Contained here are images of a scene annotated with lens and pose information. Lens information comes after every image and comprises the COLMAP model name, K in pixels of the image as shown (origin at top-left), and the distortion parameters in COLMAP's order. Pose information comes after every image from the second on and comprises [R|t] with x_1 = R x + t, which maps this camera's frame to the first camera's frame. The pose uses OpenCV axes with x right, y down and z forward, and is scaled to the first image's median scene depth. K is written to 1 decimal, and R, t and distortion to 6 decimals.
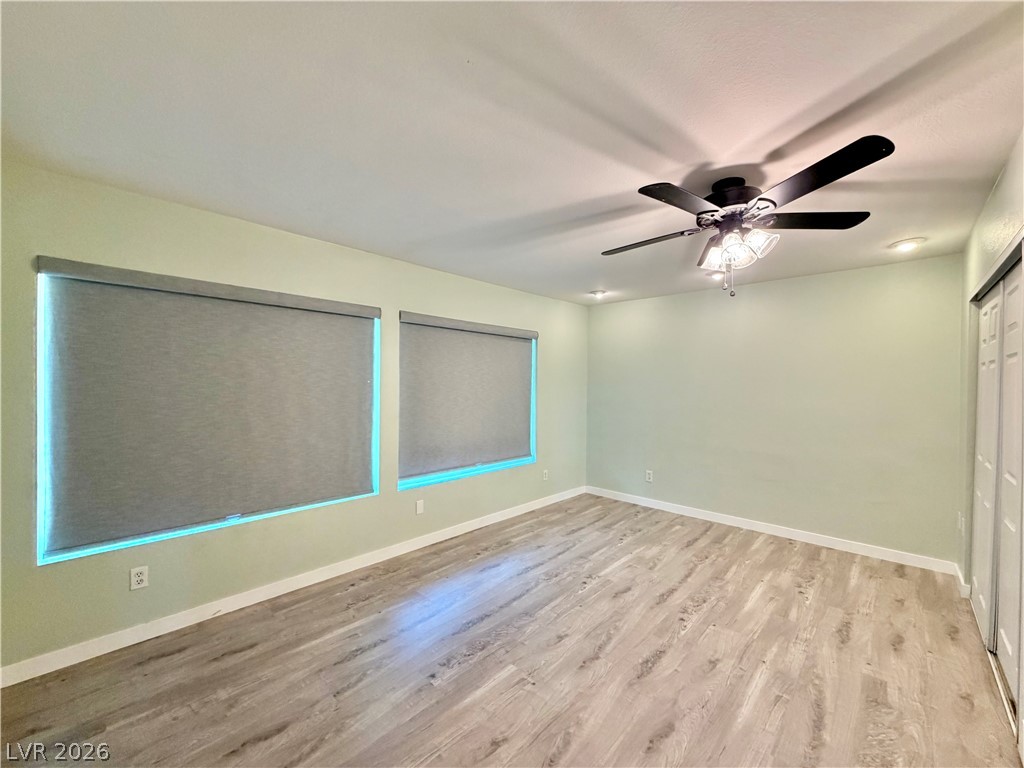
lens RADIAL K [[408.9, 0, 515.2], [0, 408.9, 386.8], [0, 0, 1]] dist [0.000793, -0.000160]
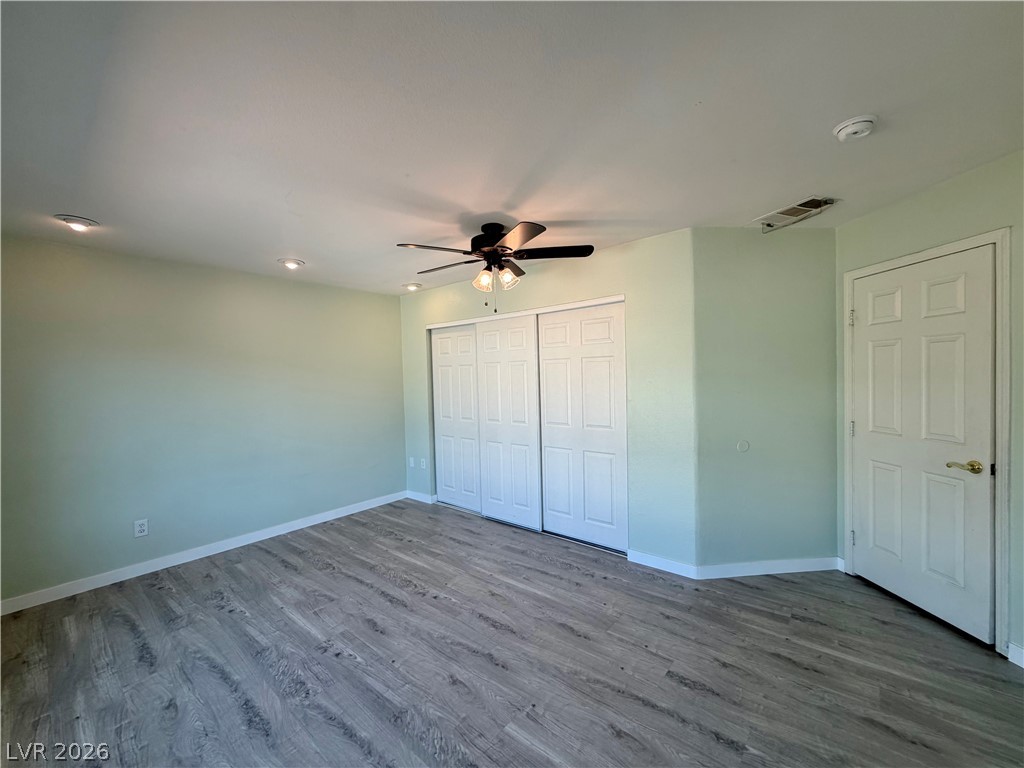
lens RADIAL K [[408.9, 0, 516.1], [0, 408.9, 383.9], [0, 0, 1]] dist [0.000793, -0.000160]
pose [[-0.060936, -0.025563, 0.997814, -0.525225], [0.034237, 0.999030, 0.027685, -0.007376], [-0.997554, 0.035849, -0.060002, 0.669702]]
